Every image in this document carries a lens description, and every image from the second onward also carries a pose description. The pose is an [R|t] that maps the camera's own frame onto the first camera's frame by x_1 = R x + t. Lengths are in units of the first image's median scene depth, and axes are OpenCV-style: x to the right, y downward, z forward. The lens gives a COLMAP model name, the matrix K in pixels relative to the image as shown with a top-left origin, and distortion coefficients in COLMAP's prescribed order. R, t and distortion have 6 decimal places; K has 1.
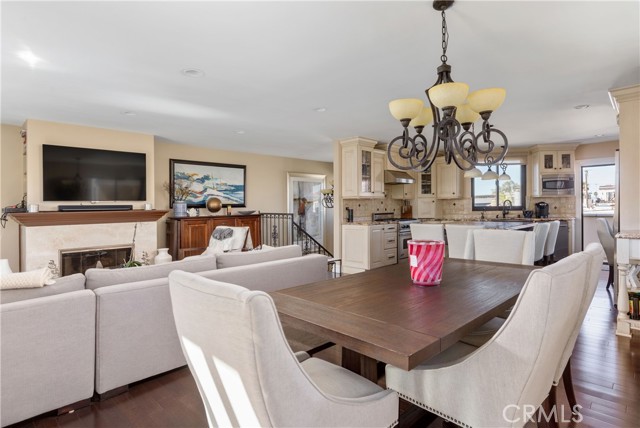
lens RADIAL K [[349.3, 0, 320.0], [0, 349.3, 214.0], [0, 0, 1]] dist [-0.028802, 0.000432]
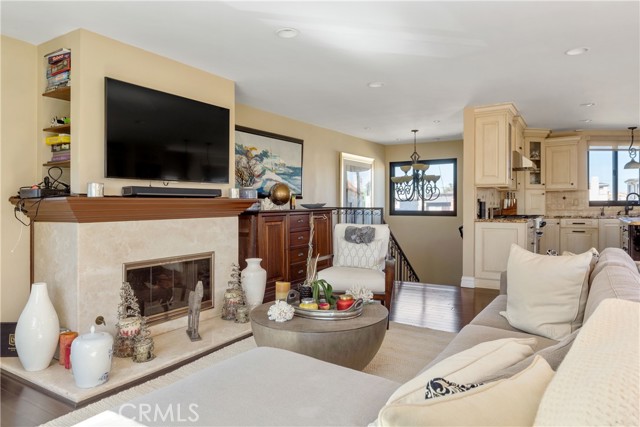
lens RADIAL K [[432.2, 0, 294.6], [0, 432.2, 211.9], [0, 0, 1]] dist [0.000628, -0.002769]
pose [[0.983314, 0.005215, 0.181841, -0.430633], [-0.003295, 0.999936, -0.010861, 0.017296], [-0.181886, 0.010081, 0.983268, 0.167030]]
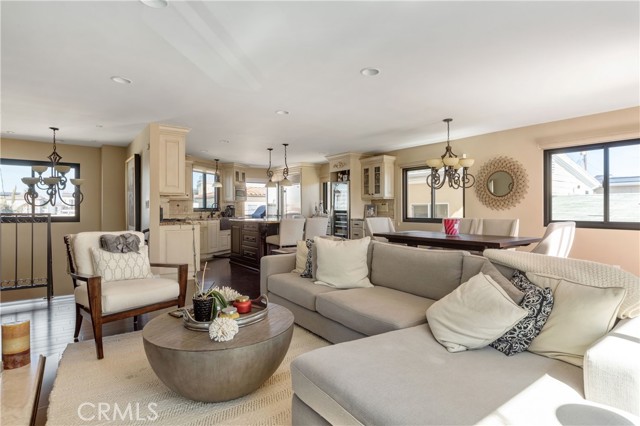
lens RADIAL K [[349.2, 0, 343.4], [0, 349.2, 210.8], [0, 0, 1]] dist [-0.001851, -0.000242]
pose [[0.124361, 0.009586, 0.992191, -0.644357], [0.022368, 0.999672, -0.012462, 0.012978], [-0.991985, 0.023743, 0.124106, 0.428336]]
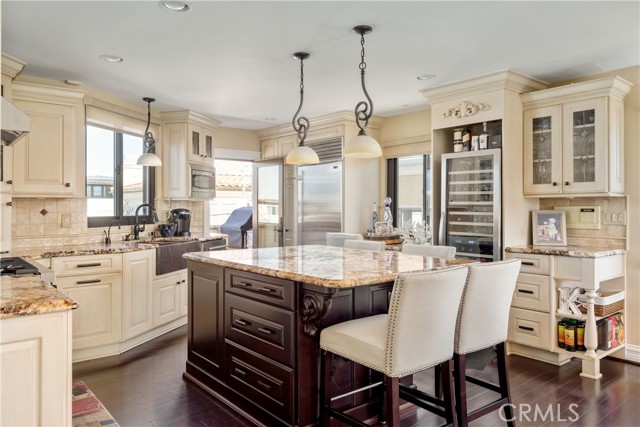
lens RADIAL K [[463.9, 0, 340.3], [0, 463.9, 205.0], [0, 0, 1]] dist [-0.007832, -0.003608]
pose [[0.081979, 0.018014, 0.996471, -0.106418], [0.022227, 0.999555, -0.019899, -0.020942], [-0.996386, 0.023780, 0.081542, 0.700597]]
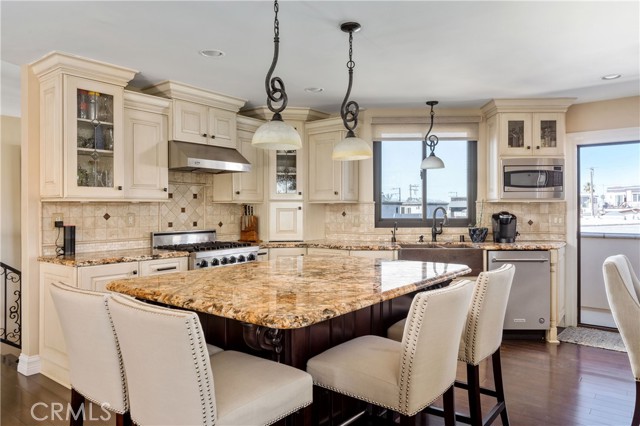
lens RADIAL K [[438.3, 0, 320.0], [0, 438.3, 213.0], [0, 0, 1]] dist [-0.008720, -0.002368]
pose [[0.994723, 0.009091, 0.102196, 0.323737], [-0.007784, 0.999883, -0.013176, -0.023668], [-0.102304, 0.012311, 0.994677, 0.401960]]
